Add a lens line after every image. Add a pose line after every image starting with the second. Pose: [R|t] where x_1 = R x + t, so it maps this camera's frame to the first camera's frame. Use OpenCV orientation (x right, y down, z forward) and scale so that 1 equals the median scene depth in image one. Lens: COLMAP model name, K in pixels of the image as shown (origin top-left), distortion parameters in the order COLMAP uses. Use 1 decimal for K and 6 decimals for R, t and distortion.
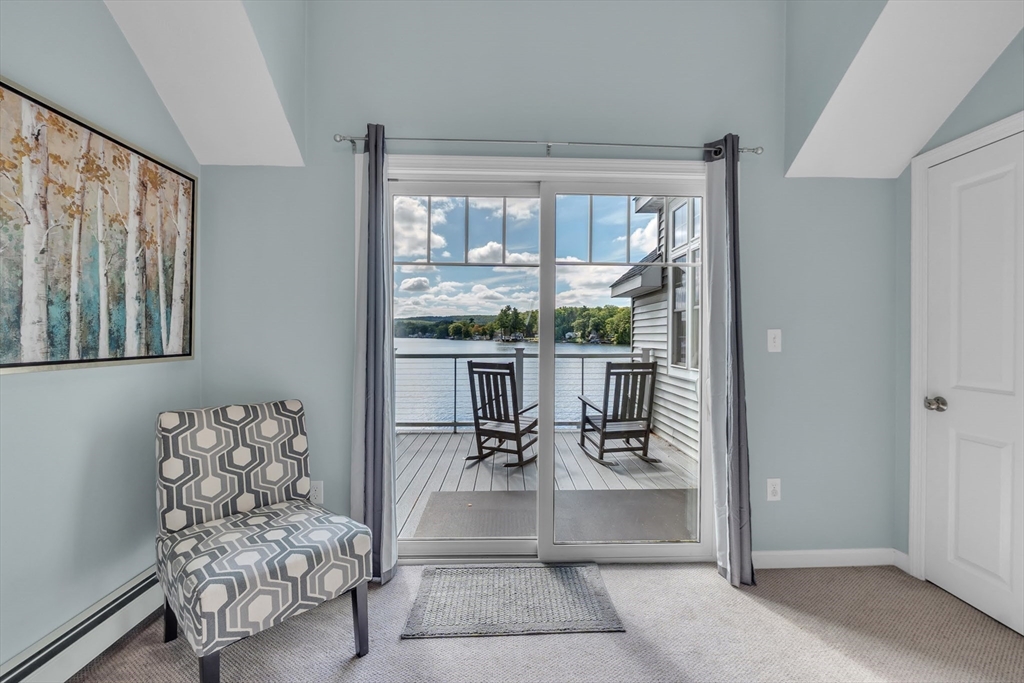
lens RADIAL K [[432.4, 0, 515.8], [0, 432.4, 338.8], [0, 0, 1]] dist [-0.010670, 0.000251]
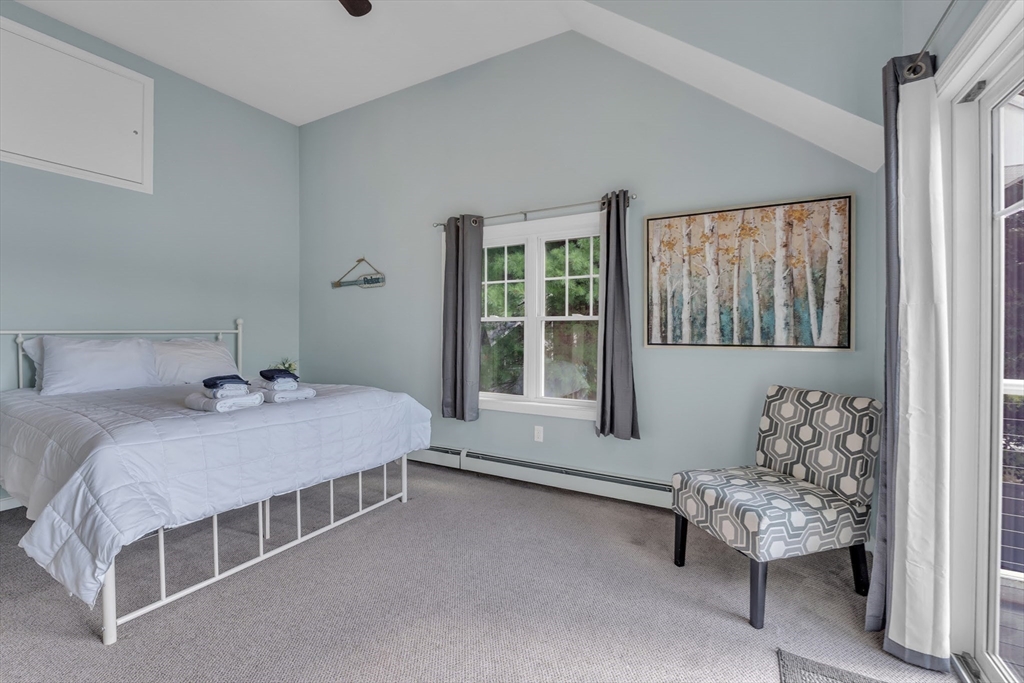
lens RADIAL K [[432.4, 0, 515.4], [0, 432.4, 332.6], [0, 0, 1]] dist [-0.010670, 0.000251]
pose [[-0.500342, 0.003979, -0.865819, 0.830770], [-0.007484, 0.999932, 0.008920, -0.008272], [0.865795, 0.010943, -0.500279, 0.954821]]
